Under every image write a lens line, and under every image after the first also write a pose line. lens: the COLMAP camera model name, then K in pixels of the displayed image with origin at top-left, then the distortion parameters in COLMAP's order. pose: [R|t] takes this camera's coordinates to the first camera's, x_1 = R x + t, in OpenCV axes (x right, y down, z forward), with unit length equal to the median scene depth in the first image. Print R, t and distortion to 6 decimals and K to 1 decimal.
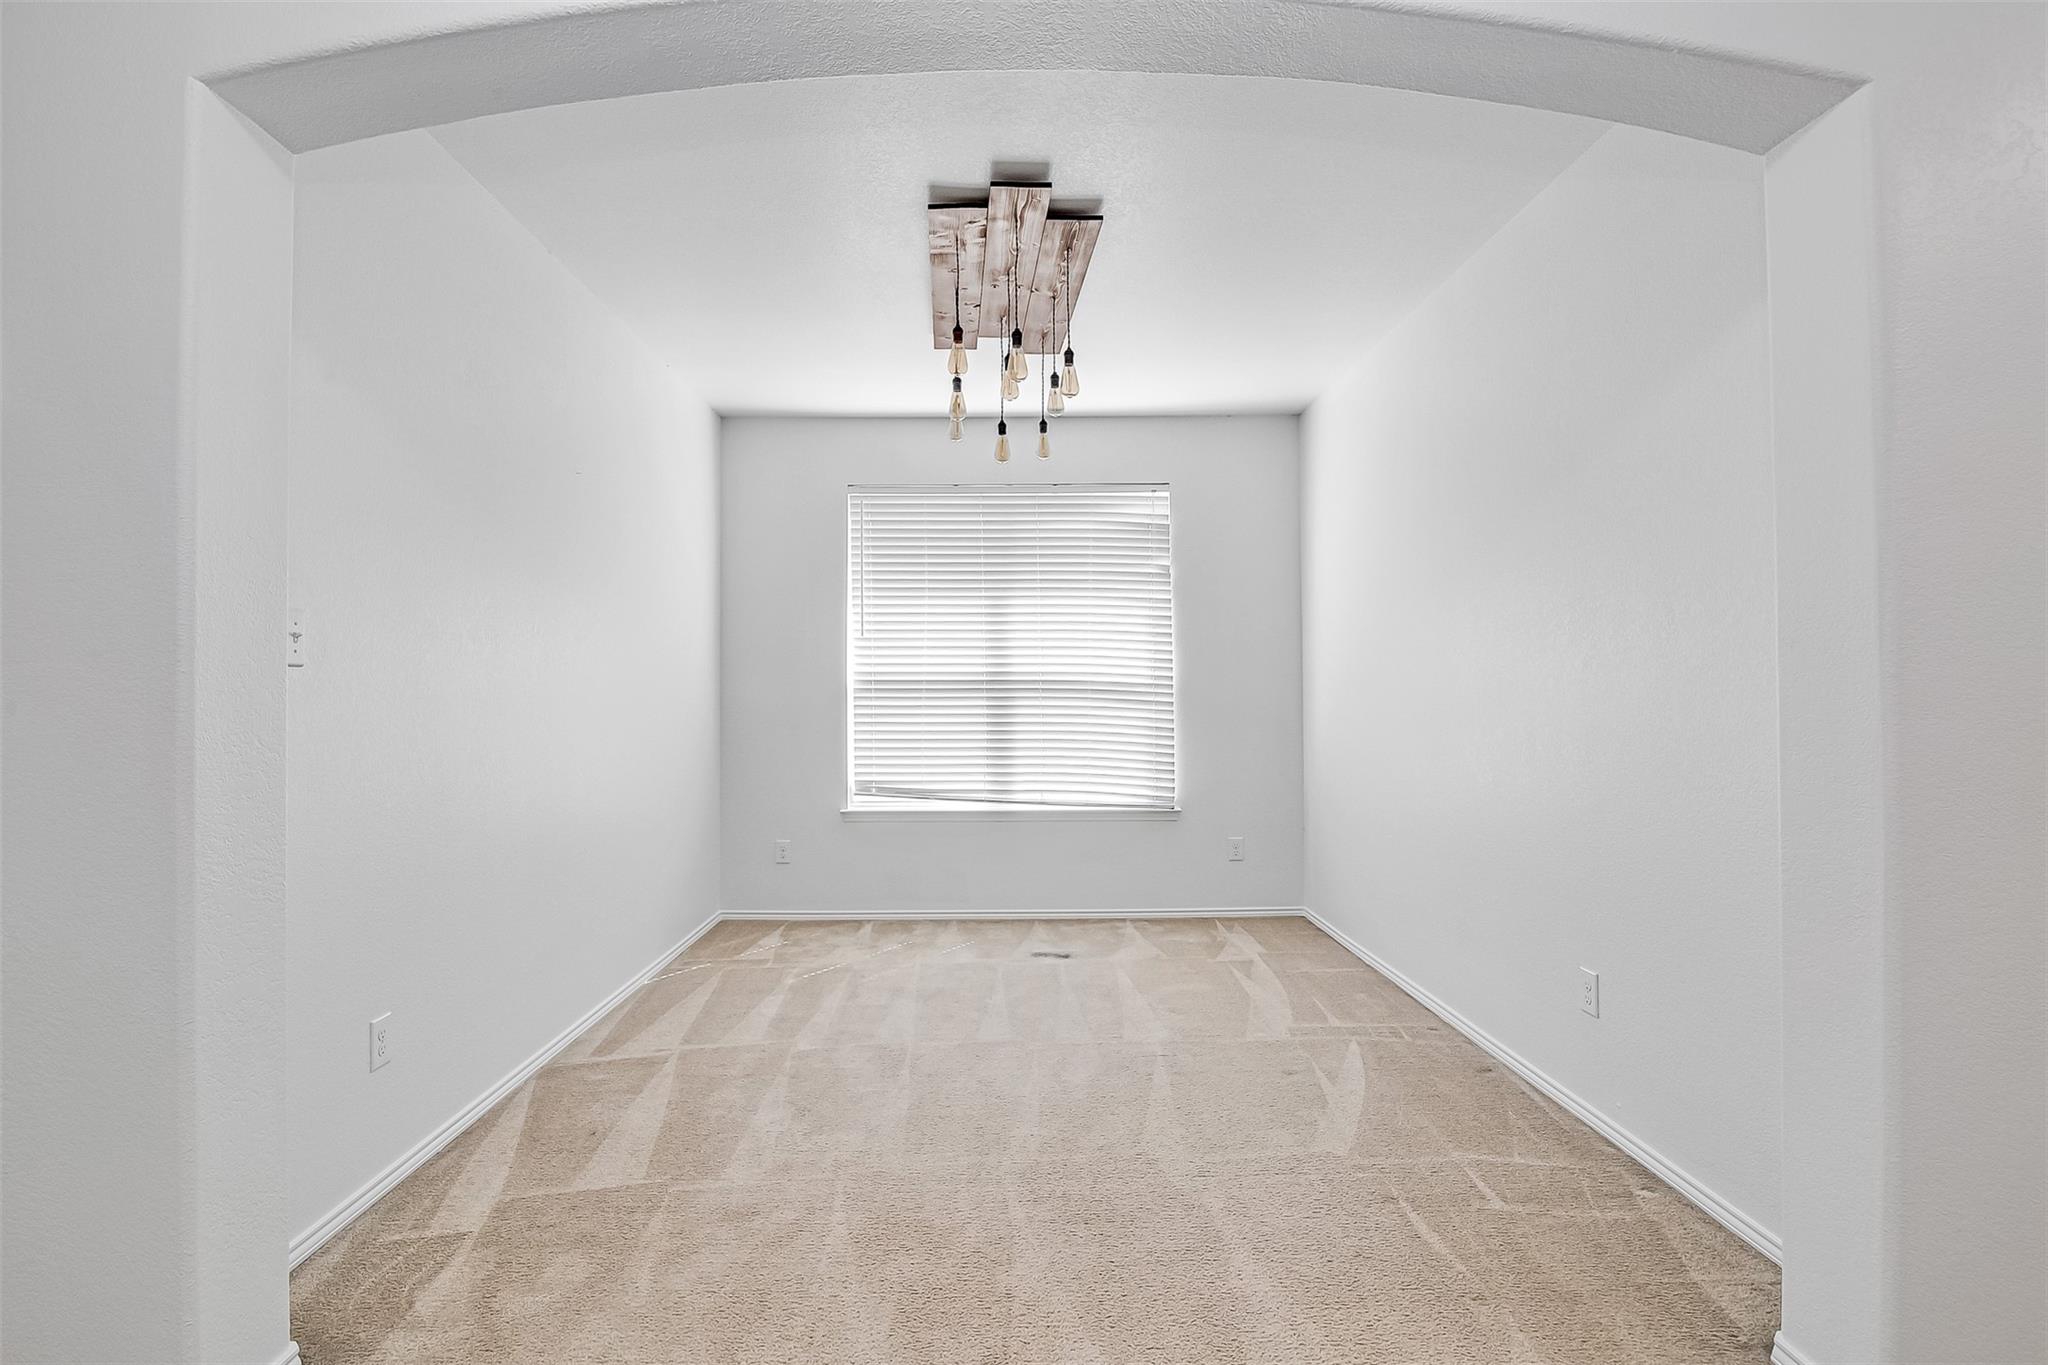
lens RADIAL K [[946.6, 0, 992.8], [0, 946.6, 681.2], [0, 0, 1]] dist [0.002982, 0.000158]
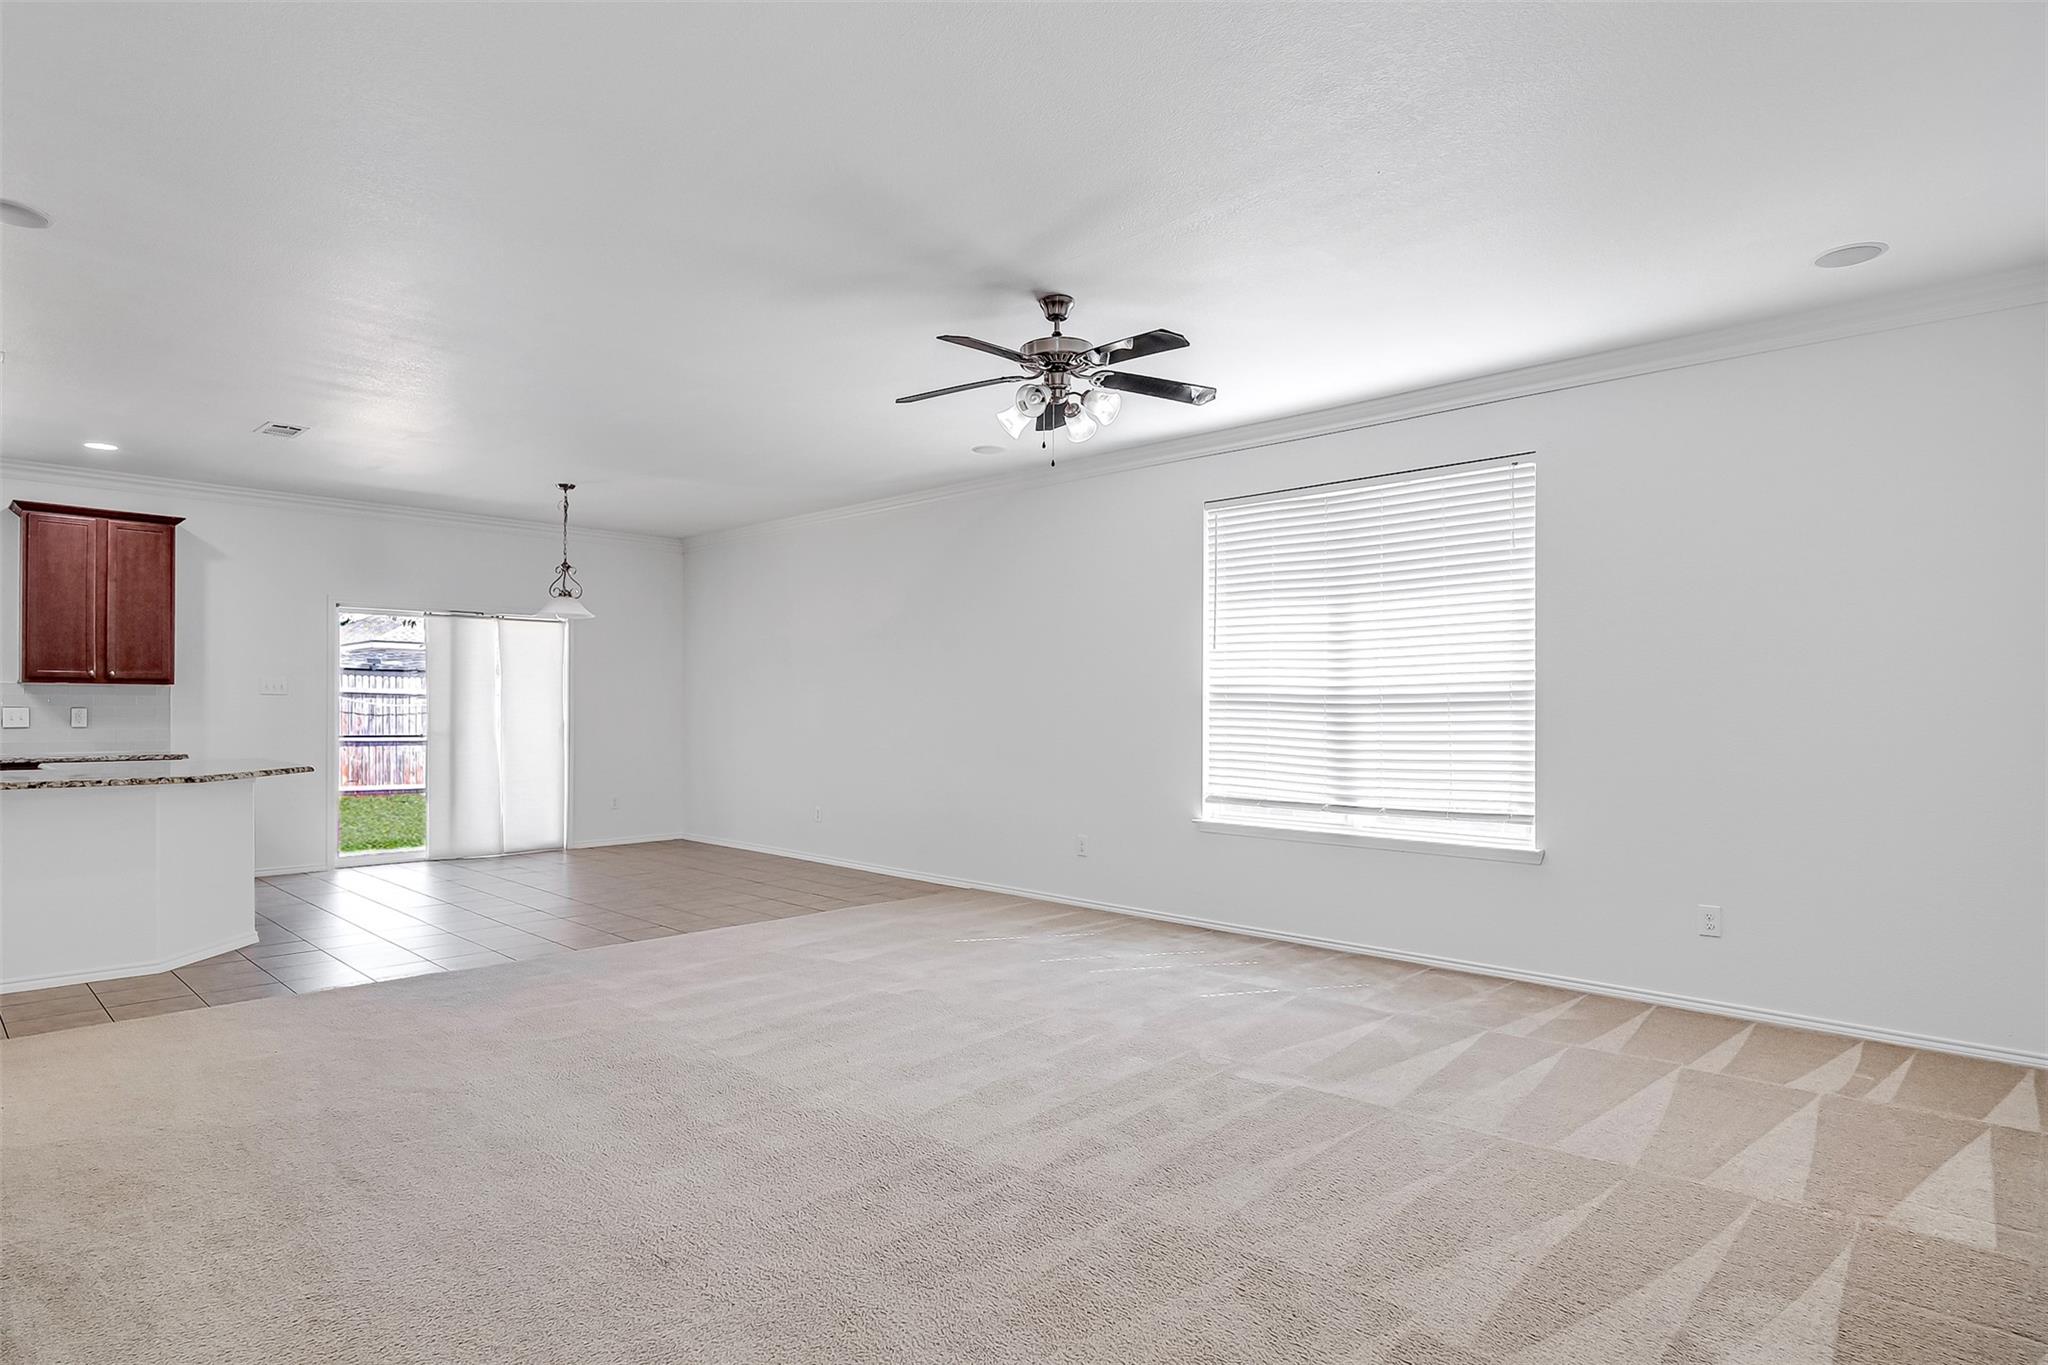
lens RADIAL K [[1102.5, 0, 1024.0], [0, 1102.5, 682.5], [0, 0, 1]] dist [0.000045, -0.000209]
pose [[0.735077, -0.003059, -0.677977, 0.510897], [-0.004220, 0.999950, -0.009087, -0.000395], [0.677971, 0.009541, 0.735027, -0.006462]]
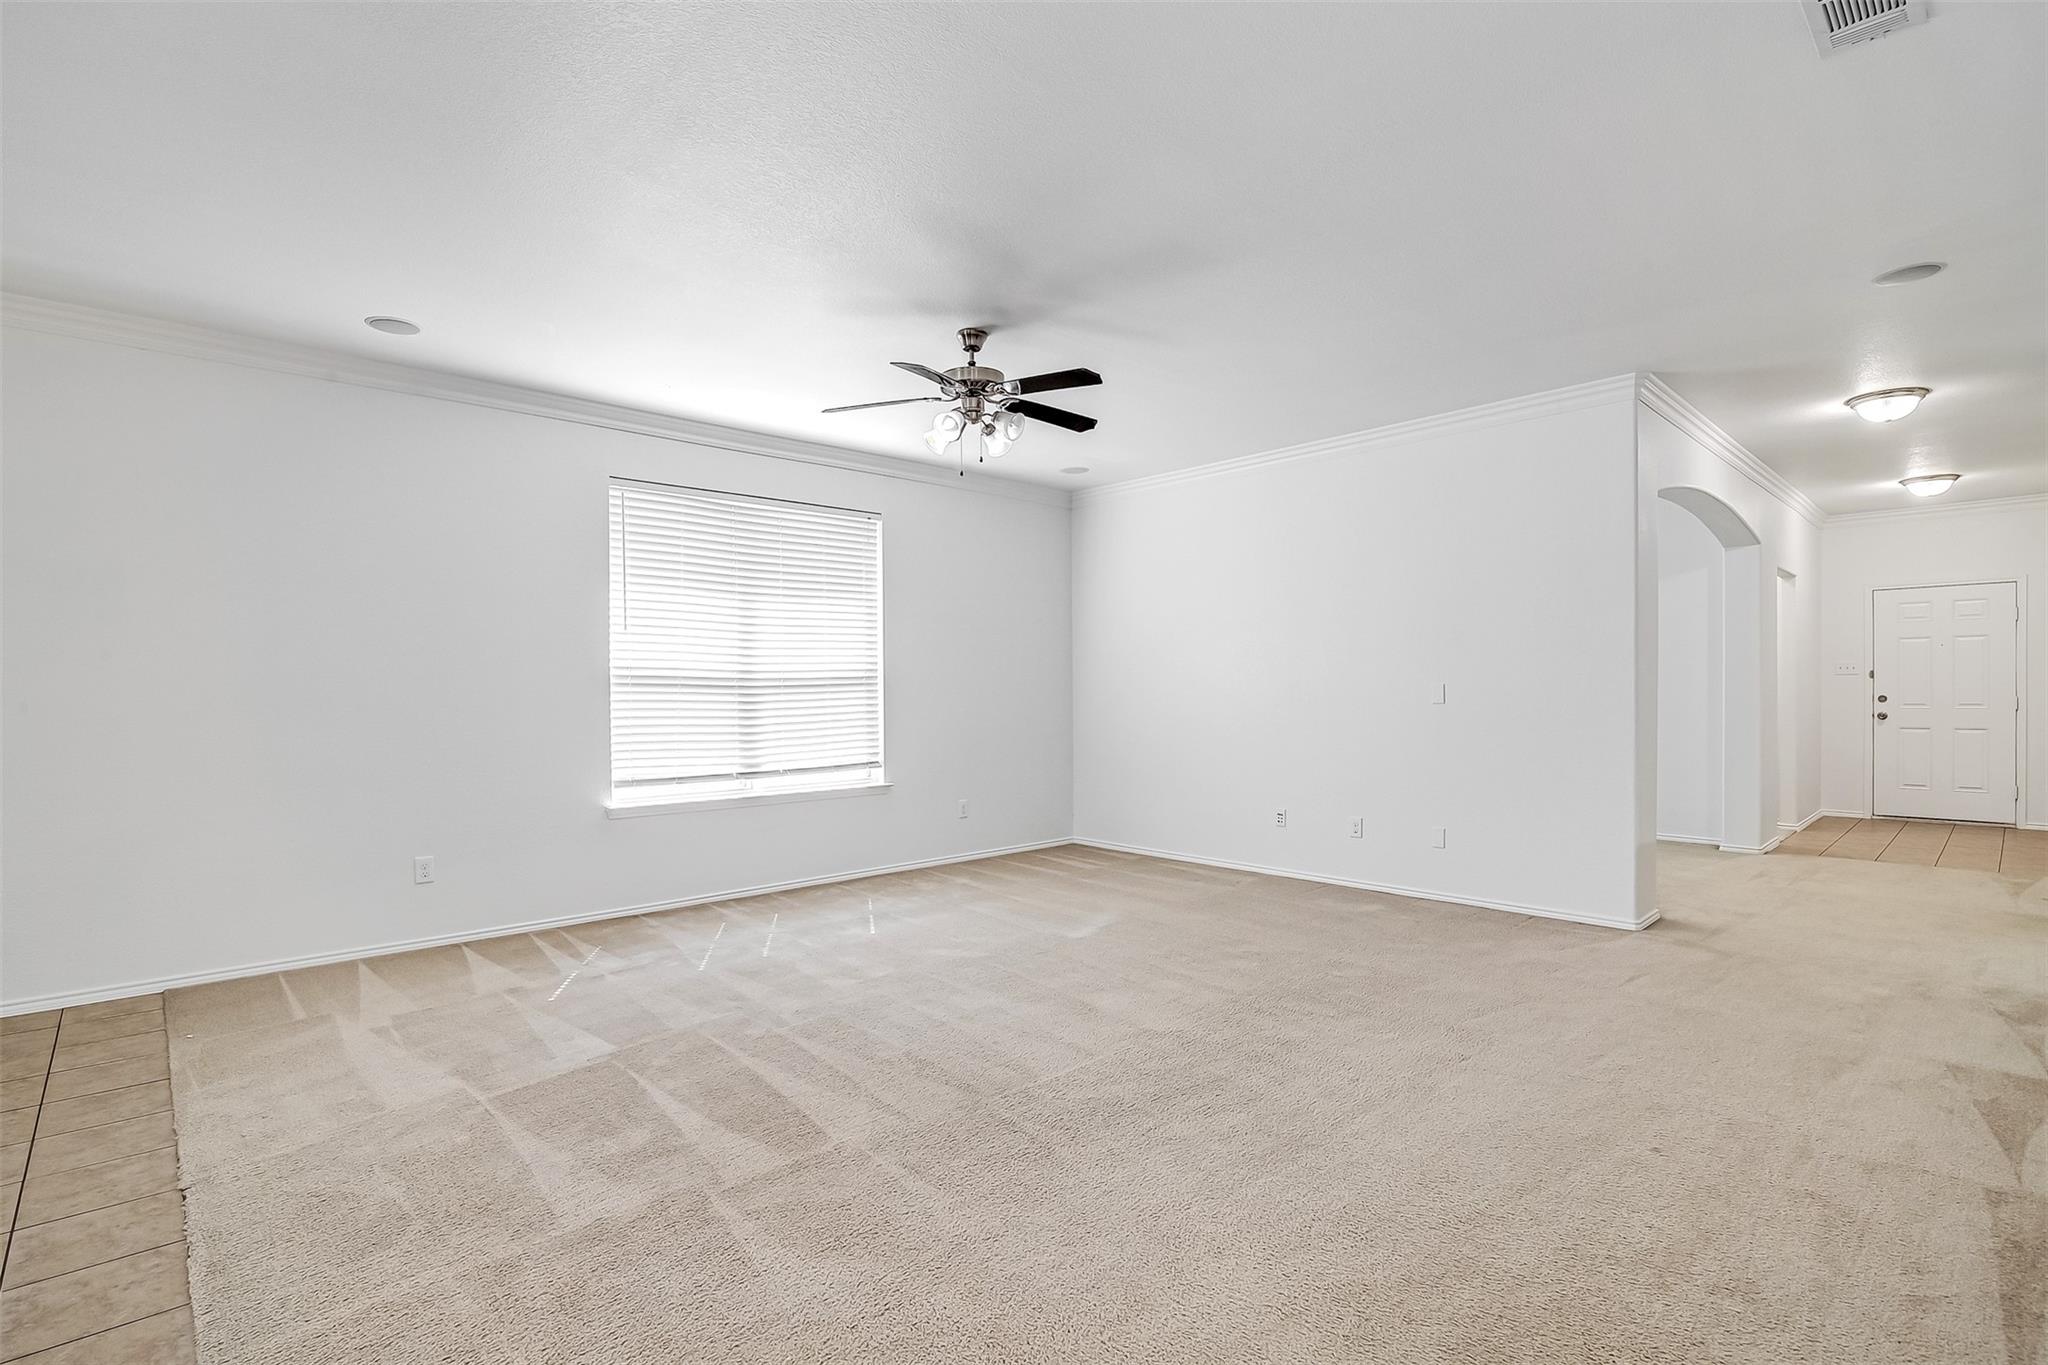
lens RADIAL K [[954.3, 0, 1024.0], [0, 954.3, 682.5], [0, 0, 1]] dist [-0.035400, 0.000114]
pose [[0.727443, 0.011290, 0.686076, -0.519182], [-0.009145, 0.999935, -0.006760, 0.010285], [-0.686108, -0.001357, 0.727499, -0.011732]]
